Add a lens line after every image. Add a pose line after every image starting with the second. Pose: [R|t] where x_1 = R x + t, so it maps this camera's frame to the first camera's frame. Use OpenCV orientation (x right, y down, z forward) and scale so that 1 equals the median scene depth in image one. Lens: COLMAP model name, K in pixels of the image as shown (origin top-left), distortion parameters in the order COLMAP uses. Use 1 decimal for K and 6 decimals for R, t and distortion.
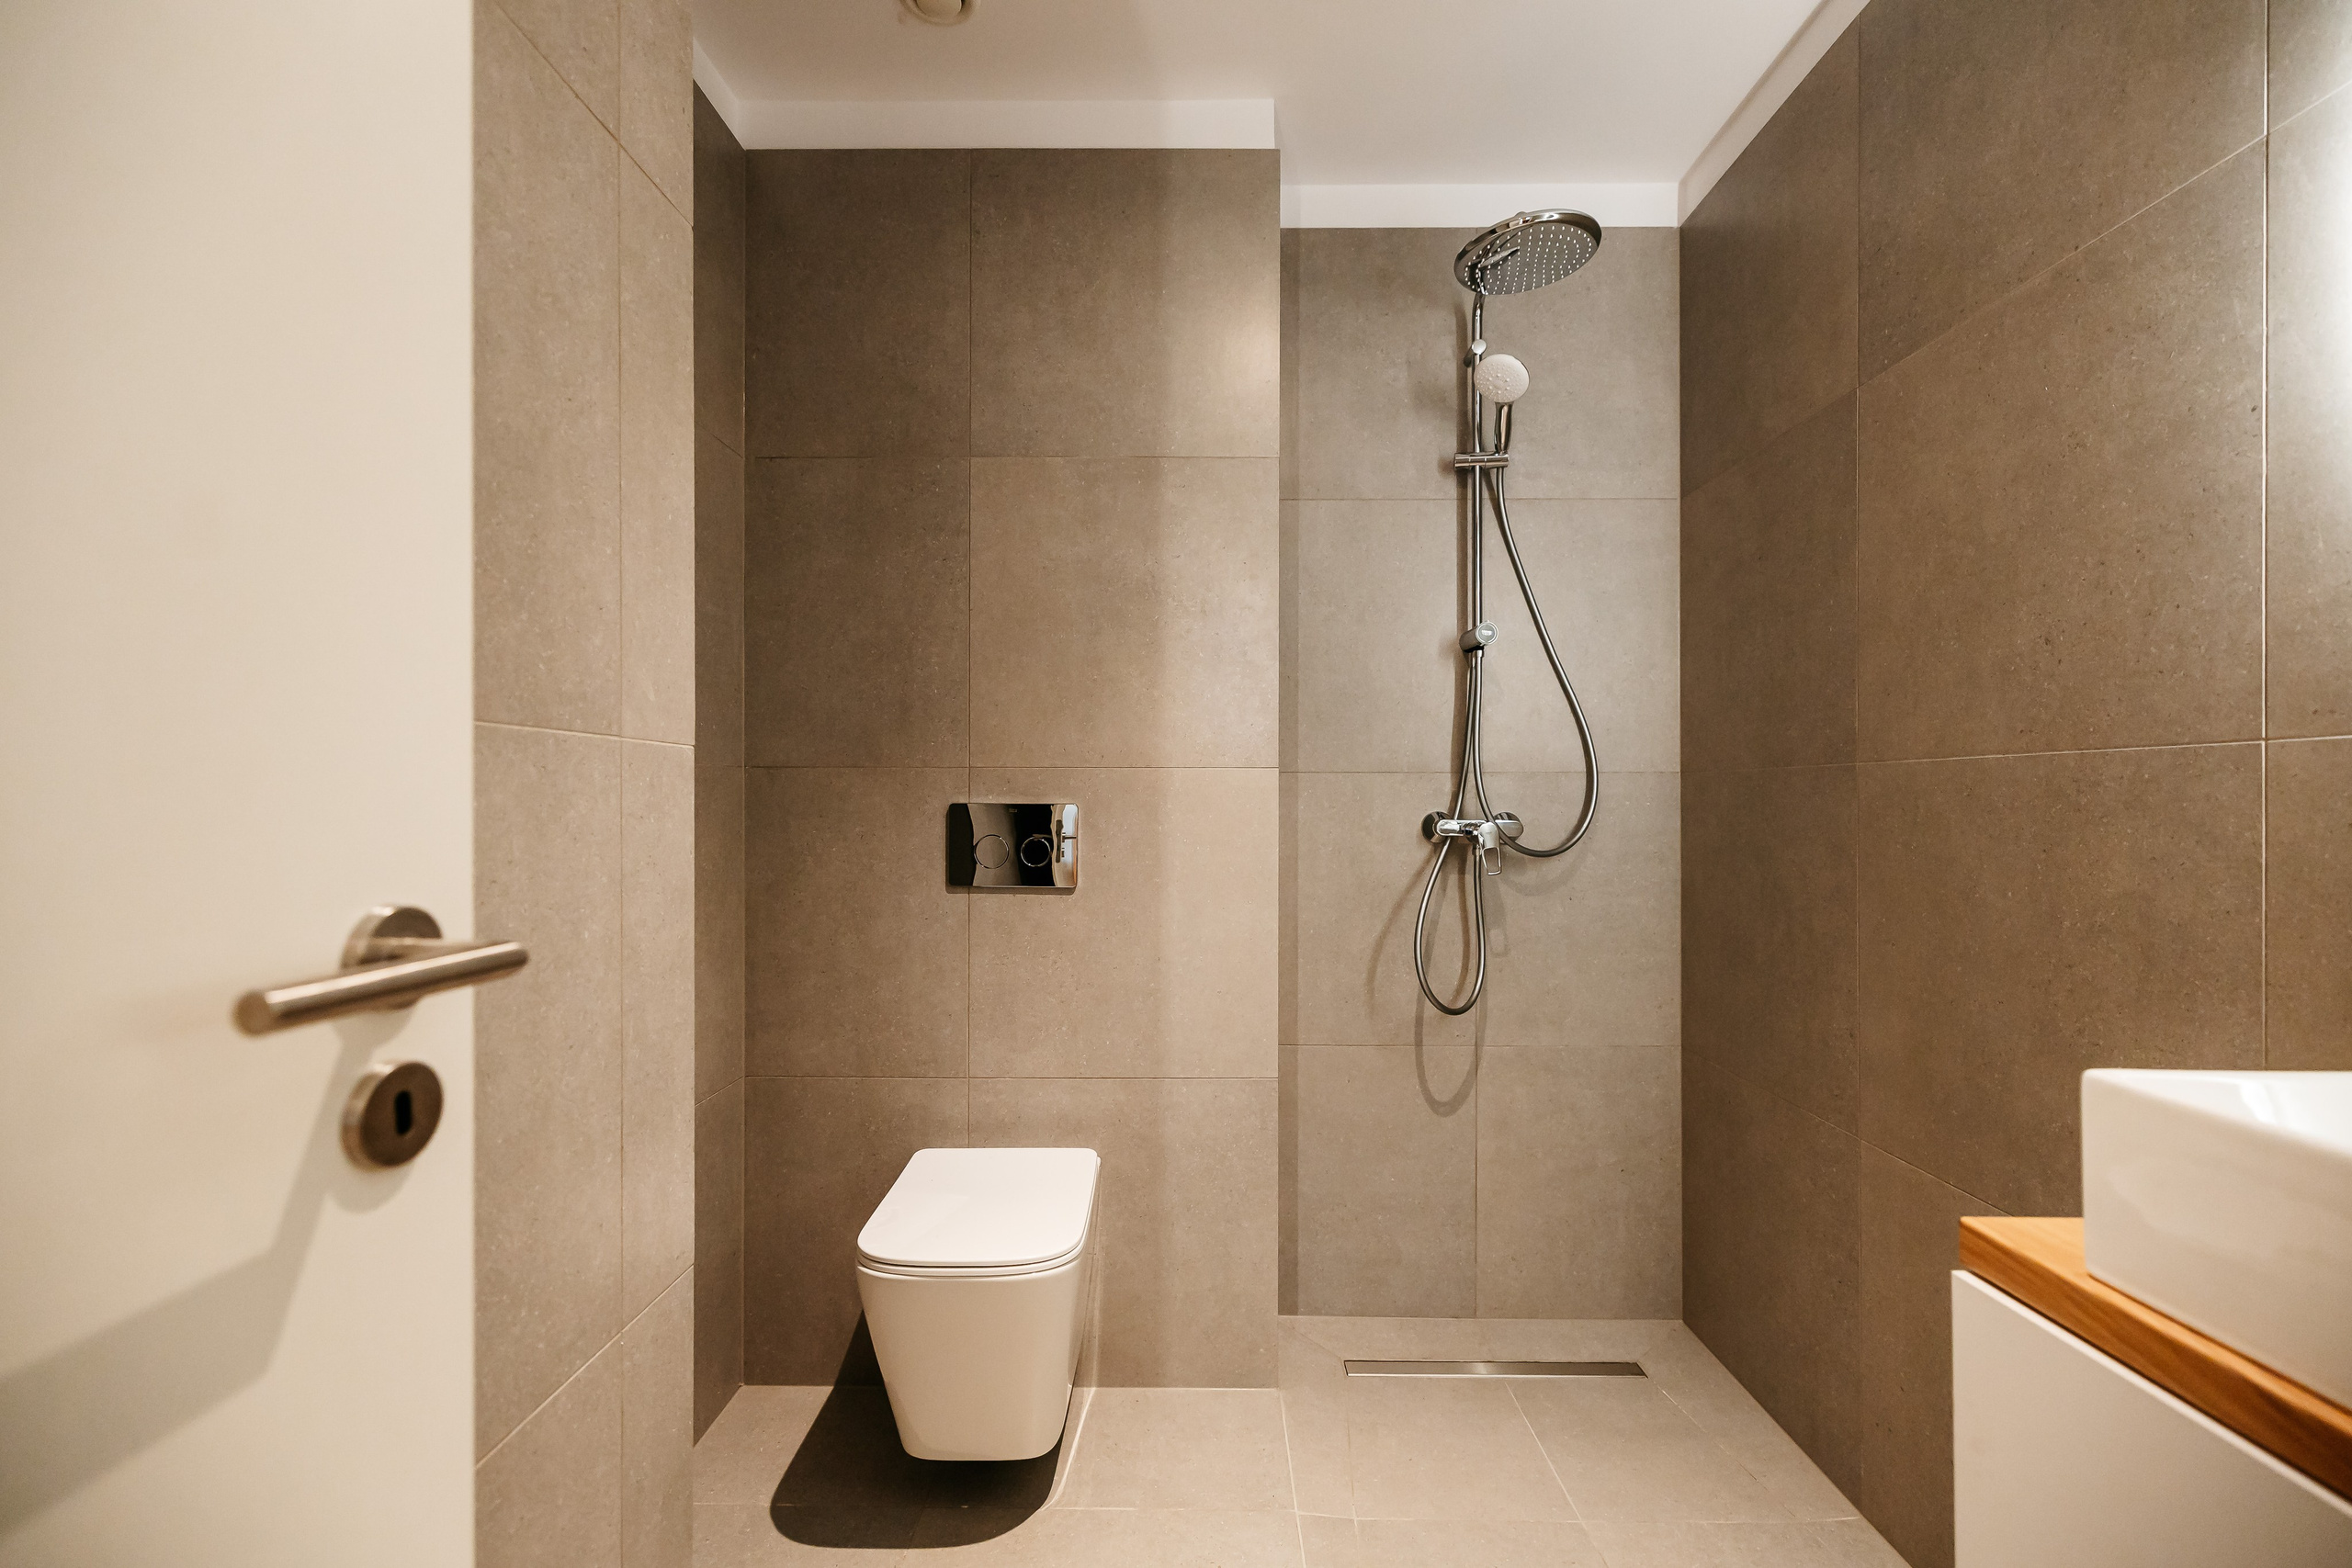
lens RADIAL K [[1063.1, 0, 1188.8], [0, 1063.1, 824.9], [0, 0, 1]] dist [0.032881, -0.000564]
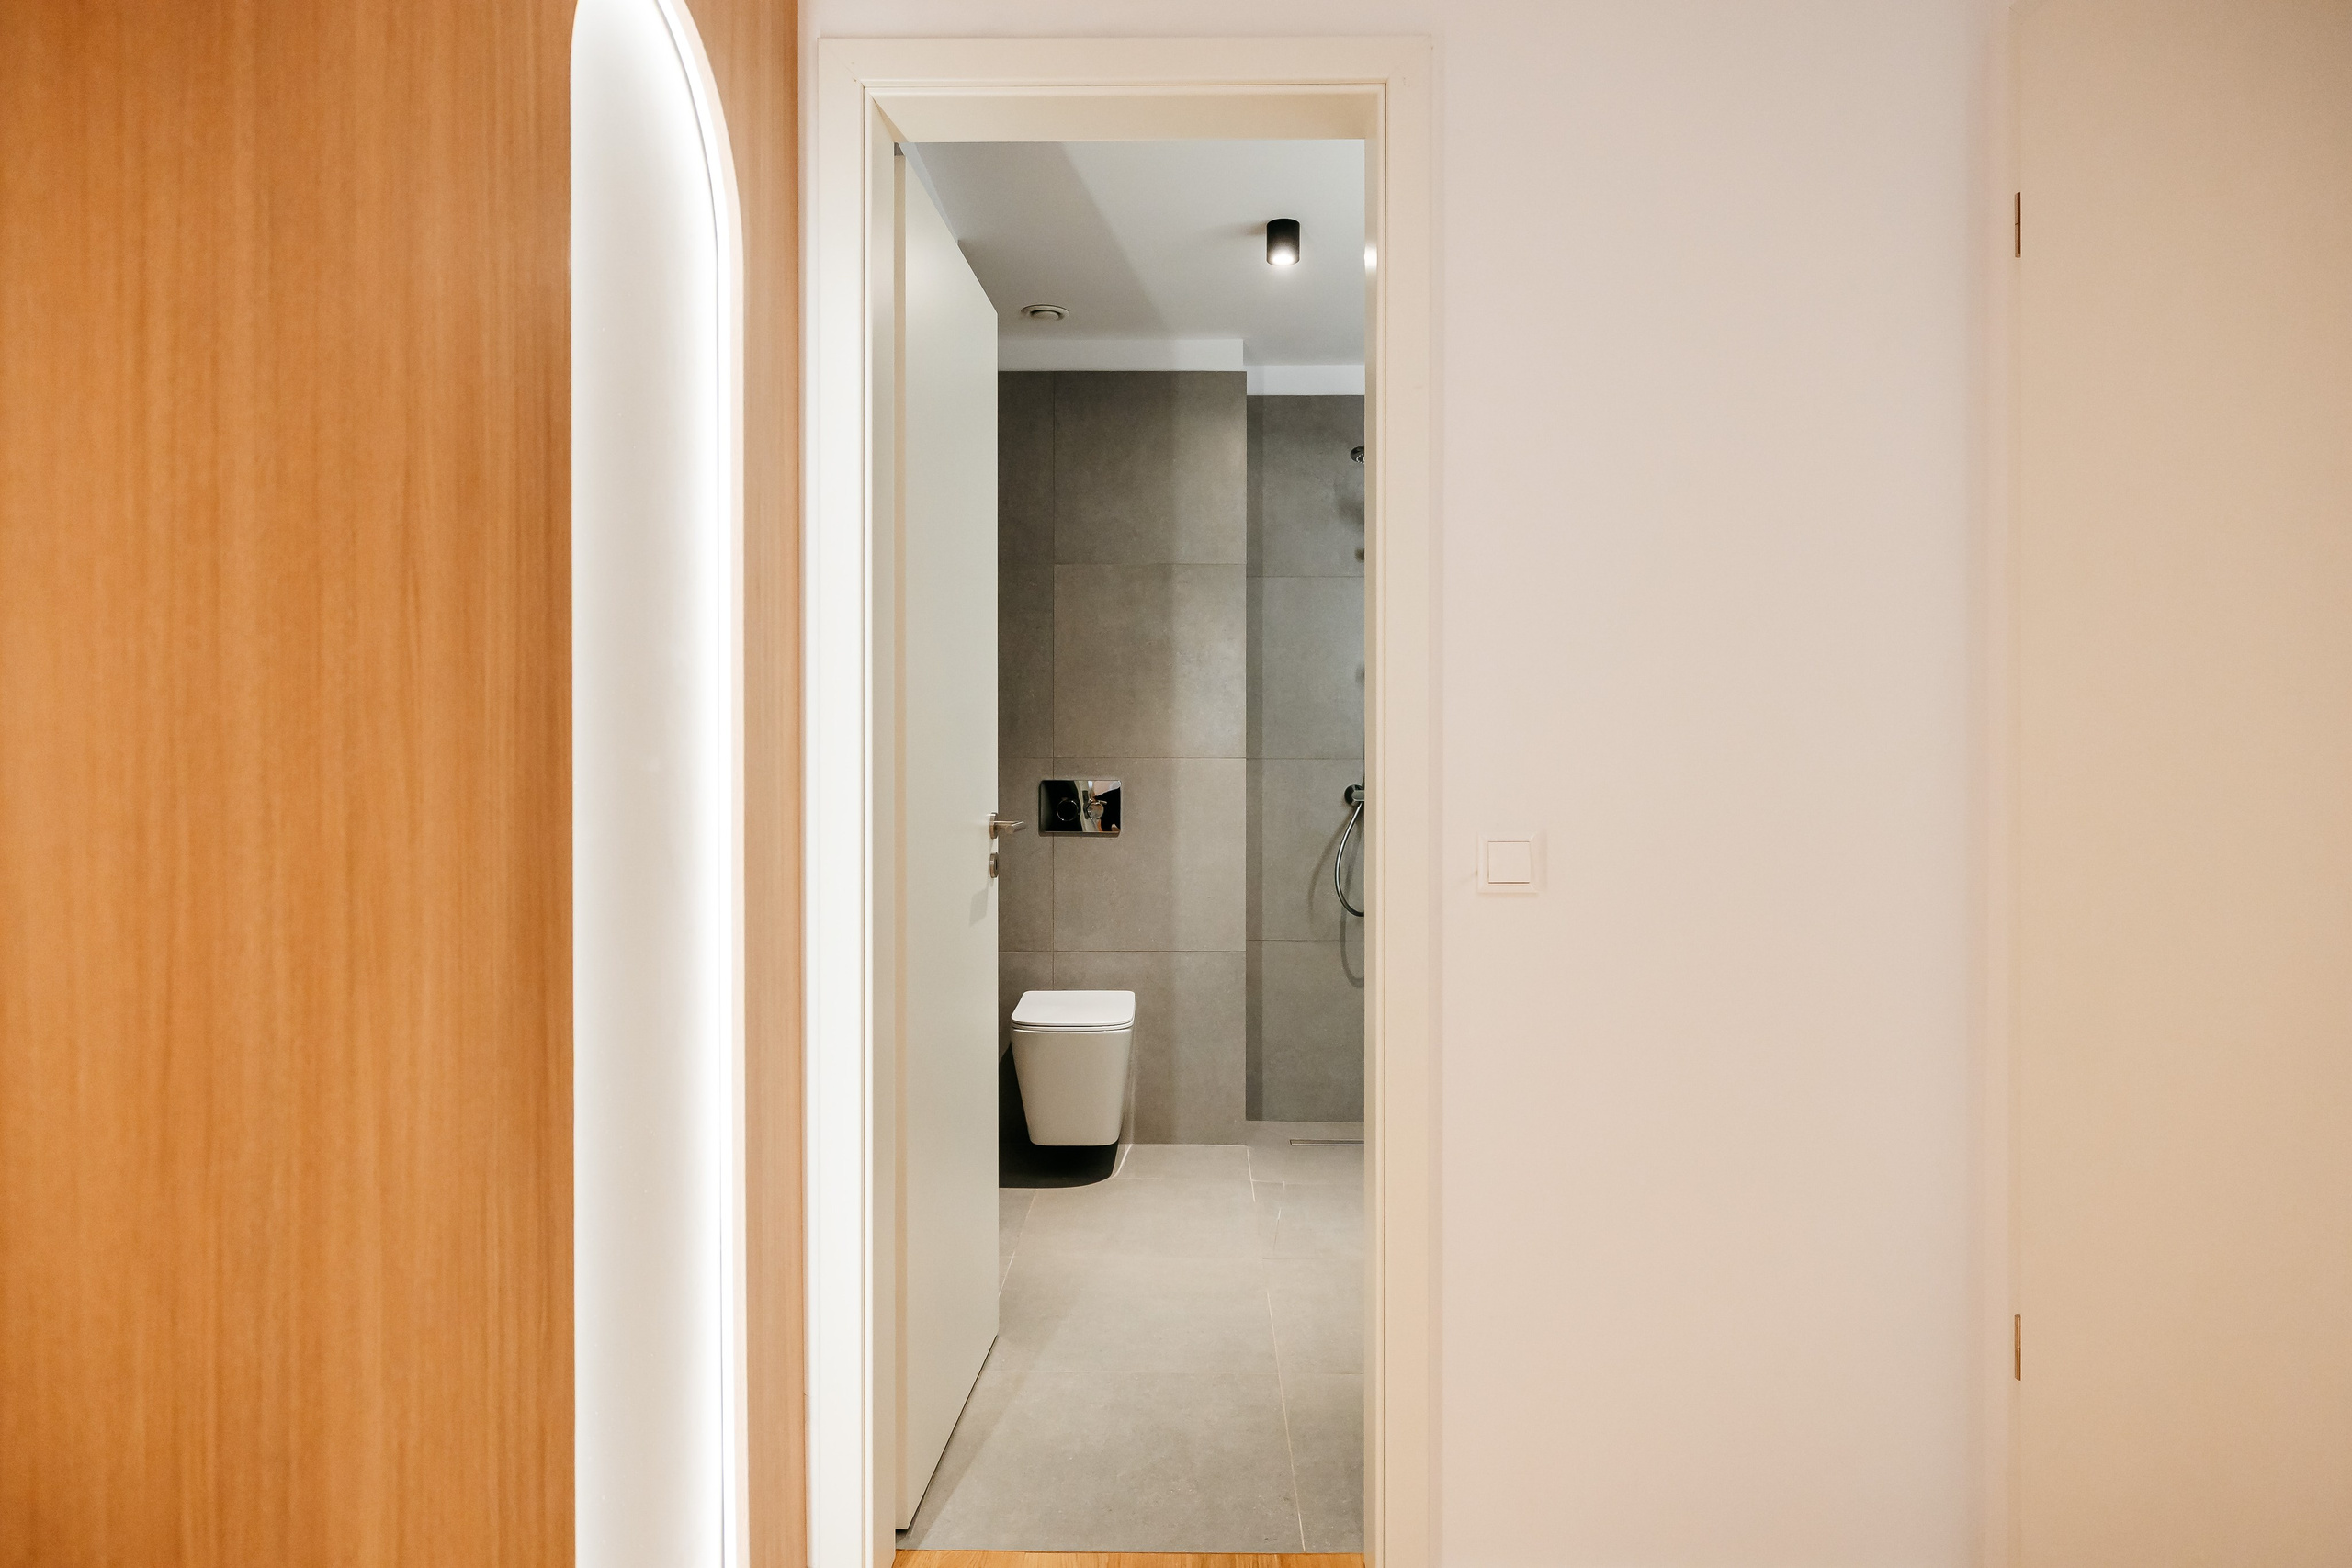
lens RADIAL K [[1363.6, 0, 1176.0], [0, 1363.6, 784.0], [0, 0, 1]] dist [-0.003751, -0.001358]
pose [[0.999984, -0.000829, -0.005603, -0.009533], [0.000759, 0.999923, -0.012355, 0.011263], [0.005612, 0.012350, 0.999908, -1.045075]]
